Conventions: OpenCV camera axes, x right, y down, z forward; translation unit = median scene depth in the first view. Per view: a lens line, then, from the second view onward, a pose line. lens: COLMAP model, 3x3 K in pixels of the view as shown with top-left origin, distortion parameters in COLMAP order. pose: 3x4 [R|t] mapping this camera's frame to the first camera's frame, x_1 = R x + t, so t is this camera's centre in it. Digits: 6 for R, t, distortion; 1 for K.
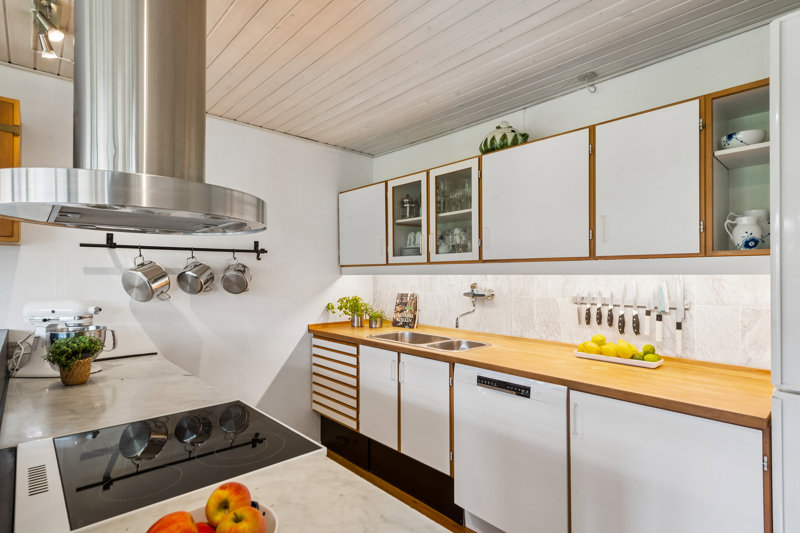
lens RADIAL K [[406.2, 0, 400.4], [0, 406.2, 274.3], [0, 0, 1]] dist [0.006047, 0.000733]
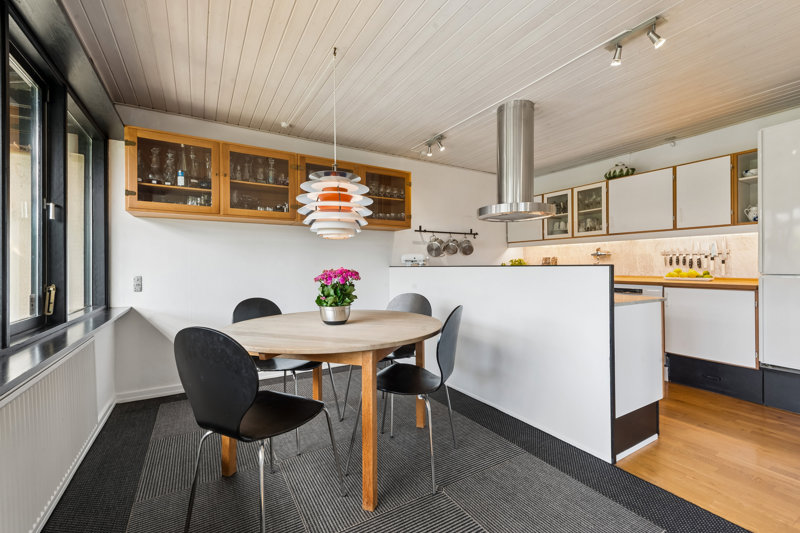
lens RADIAL K [[337.9, 0, 401.4], [0, 337.9, 265.8], [0, 0, 1]] dist [0.001173, -0.000182]
pose [[0.978346, -0.003673, -0.206944, -0.446381], [0.004412, 0.999985, 0.003110, 0.111145], [0.206930, -0.003956, 0.978348, -0.814815]]
